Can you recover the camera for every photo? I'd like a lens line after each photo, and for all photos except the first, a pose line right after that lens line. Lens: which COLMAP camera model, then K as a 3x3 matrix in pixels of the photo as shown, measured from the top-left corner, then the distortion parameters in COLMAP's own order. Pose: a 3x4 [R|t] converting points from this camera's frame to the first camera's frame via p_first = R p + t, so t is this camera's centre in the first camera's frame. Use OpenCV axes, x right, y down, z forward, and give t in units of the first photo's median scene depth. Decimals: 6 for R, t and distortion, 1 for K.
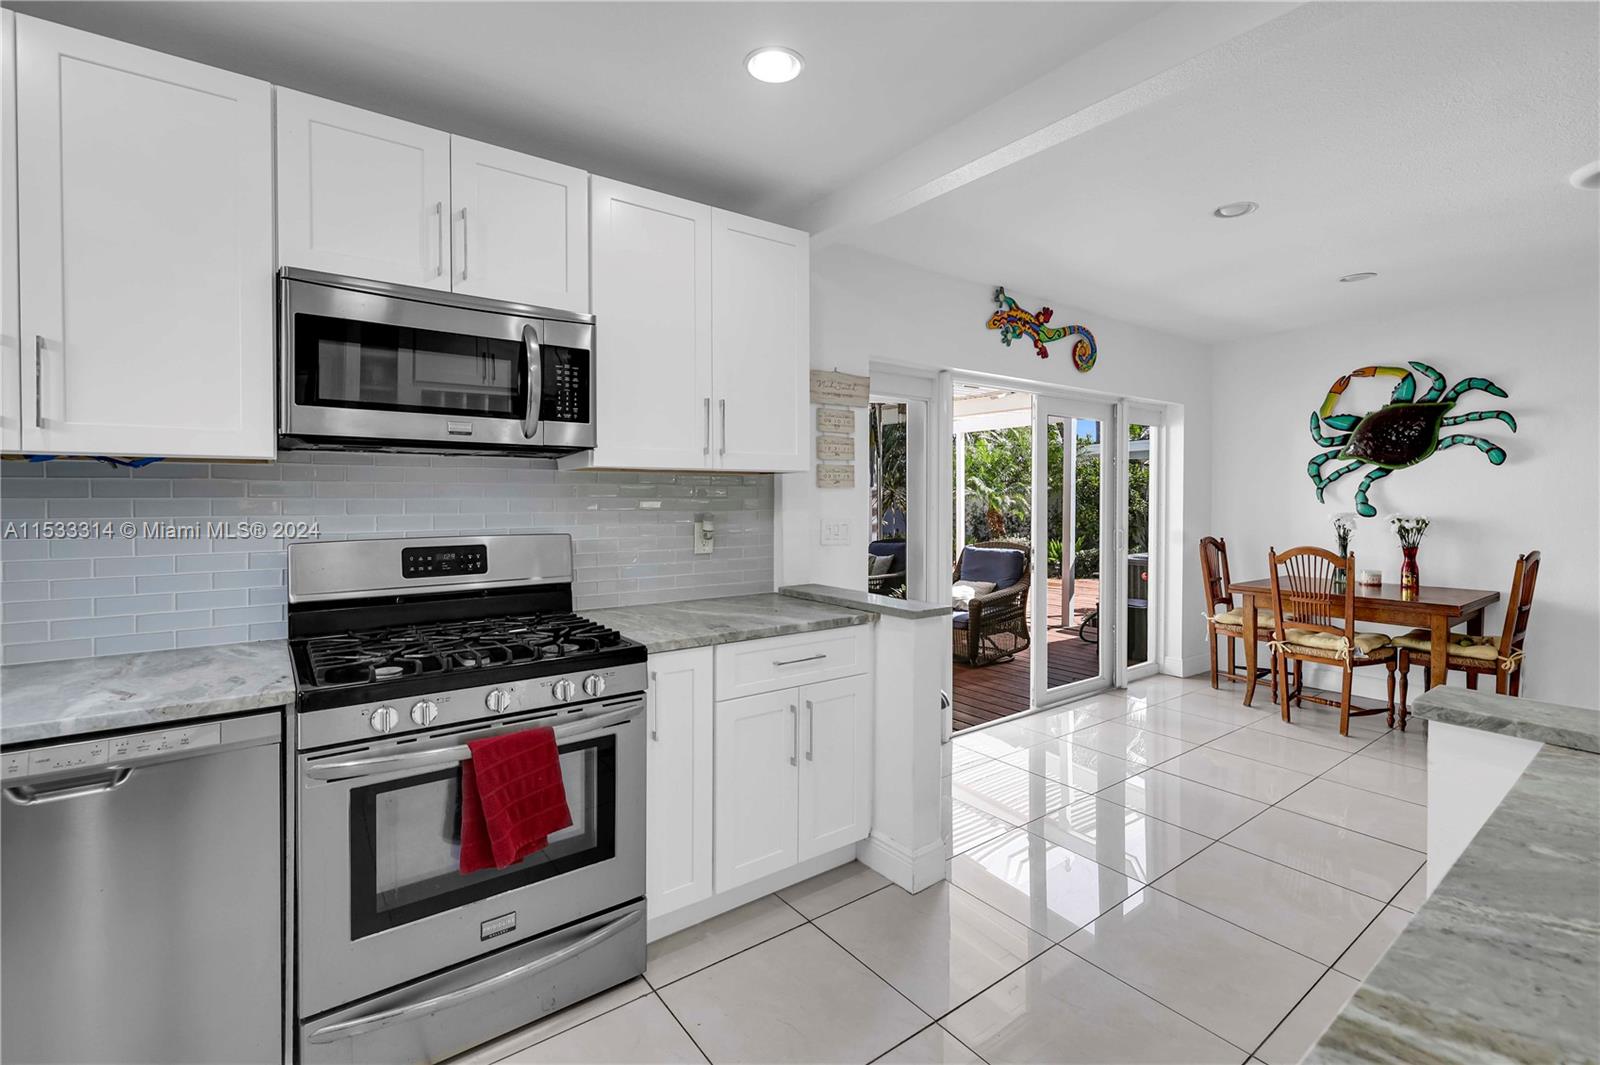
lens RADIAL K [[700.3, 0, 804.4], [0, 700.3, 496.6], [0, 0, 1]] dist [-0.000539, -0.000201]
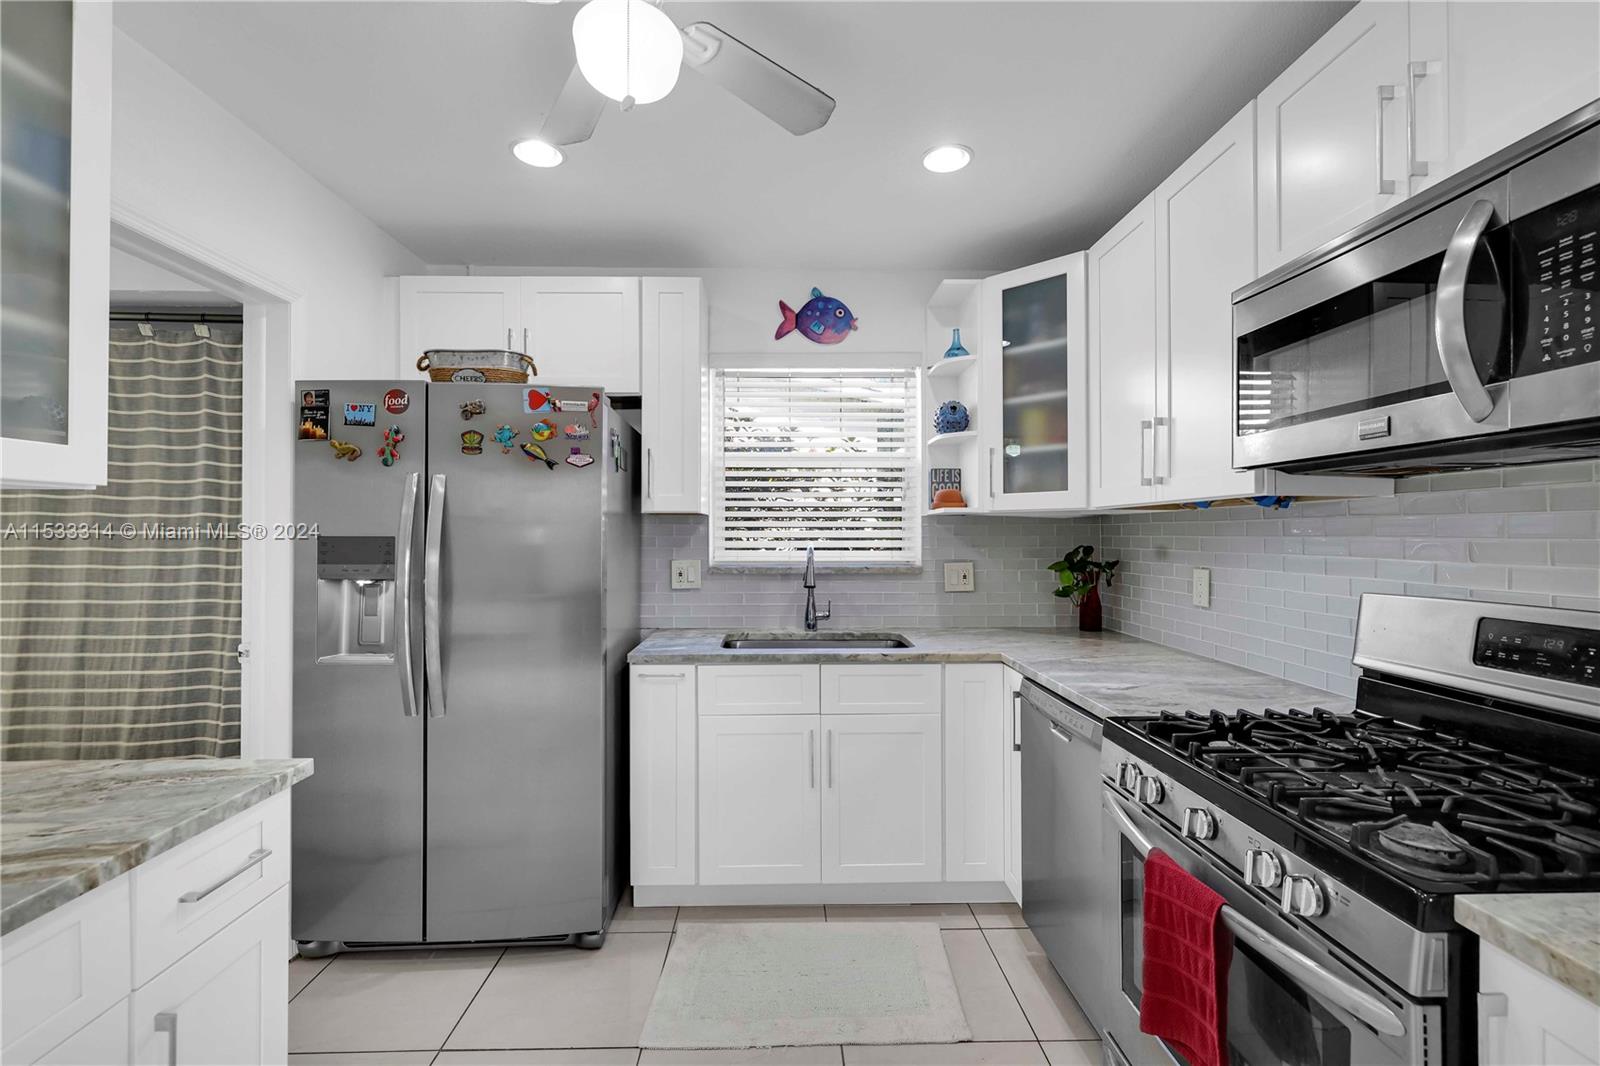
lens RADIAL K [[712.9, 0, 797.1], [0, 712.9, 526.9], [0, 0, 1]] dist [0.001178, 0.000124]
pose [[-0.572195, -0.010473, -0.820051, 0.163989], [-0.004989, 0.999944, -0.009289, 0.000787], [0.820103, -0.001224, -0.572215, 0.456170]]
